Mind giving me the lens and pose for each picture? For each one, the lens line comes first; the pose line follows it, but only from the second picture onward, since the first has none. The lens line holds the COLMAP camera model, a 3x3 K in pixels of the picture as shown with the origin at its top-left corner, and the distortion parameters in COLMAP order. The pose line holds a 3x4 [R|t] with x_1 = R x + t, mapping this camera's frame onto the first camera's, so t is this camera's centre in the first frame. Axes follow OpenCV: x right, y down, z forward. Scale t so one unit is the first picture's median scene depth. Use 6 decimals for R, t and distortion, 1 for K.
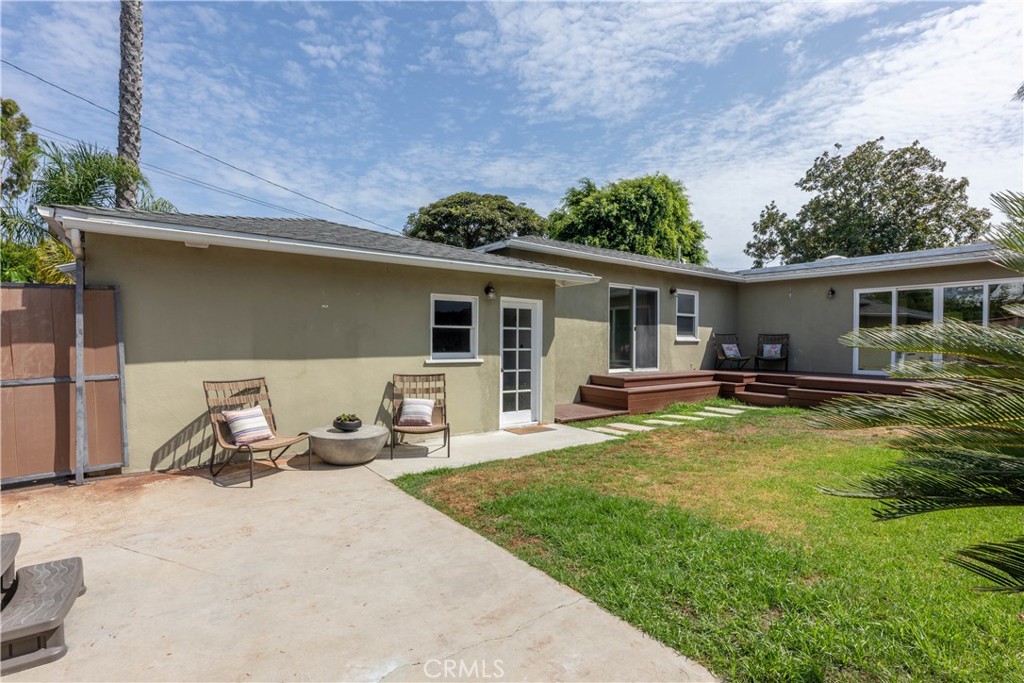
lens RADIAL K [[495.2, 0, 496.7], [0, 495.2, 335.9], [0, 0, 1]] dist [0.002054, -0.002449]
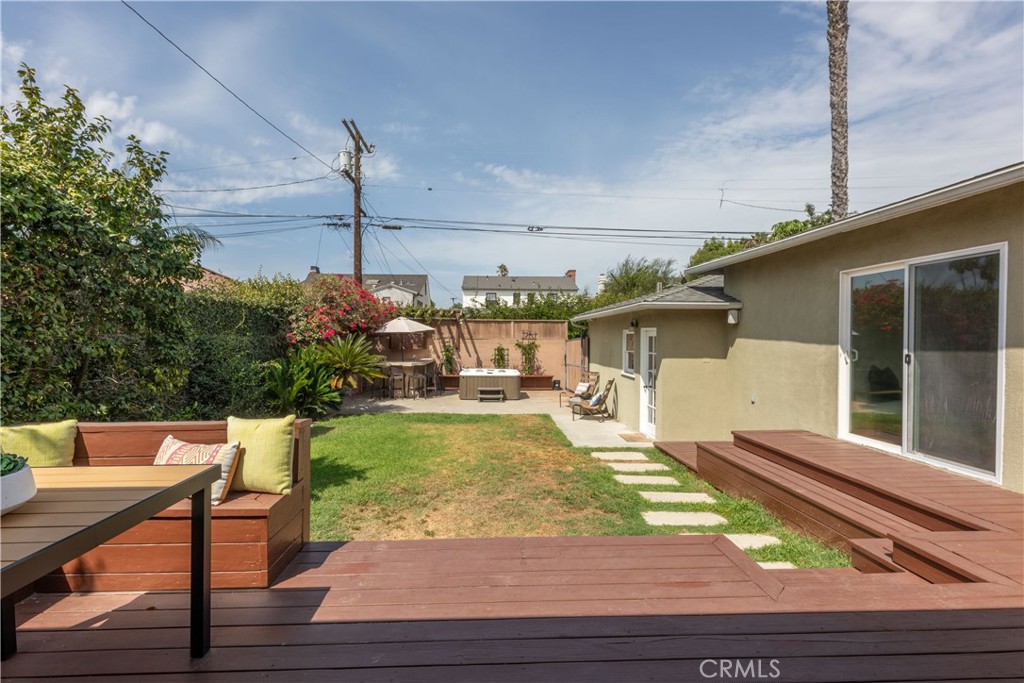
lens RADIAL K [[495.2, 0, 510.8], [0, 495.2, 336.8], [0, 0, 1]] dist [0.002054, -0.002449]
pose [[-0.541753, -0.003841, -0.840529, 0.934062], [0.005109, 0.999956, -0.007863, -0.036775], [0.840522, -0.008554, -0.541710, 1.034718]]
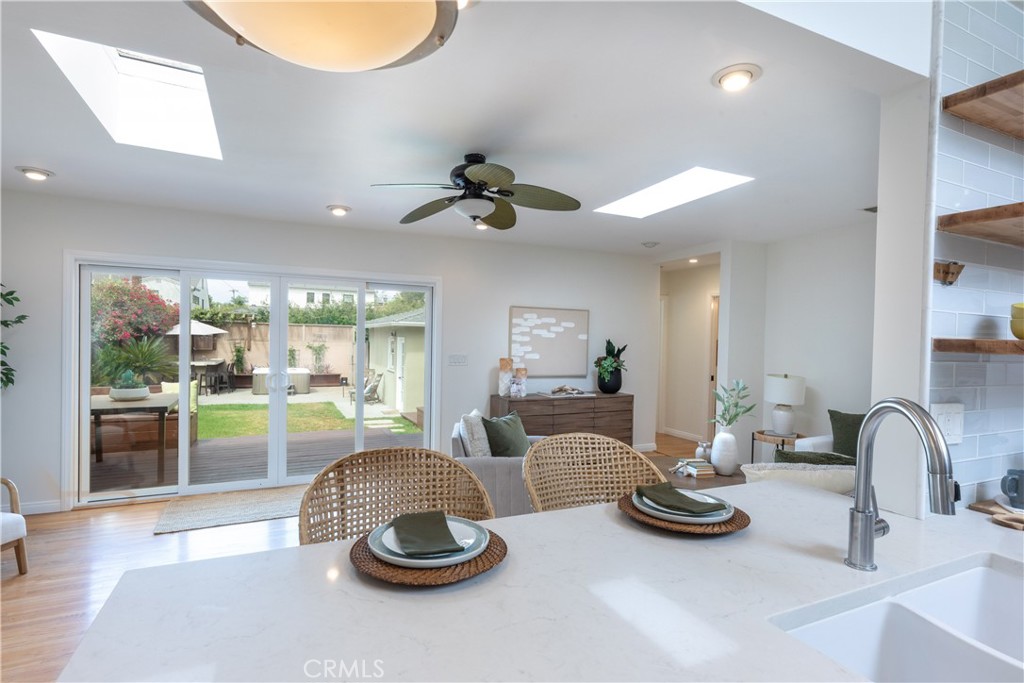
lens RADIAL K [[495.2, 0, 498.8], [0, 495.2, 344.2], [0, 0, 1]] dist [0.002054, -0.002449]
pose [[-0.196447, 0.002934, -0.980510, 1.232805], [-0.007765, 0.999960, 0.004548, -0.046567], [0.980484, 0.008507, -0.196416, 1.235626]]
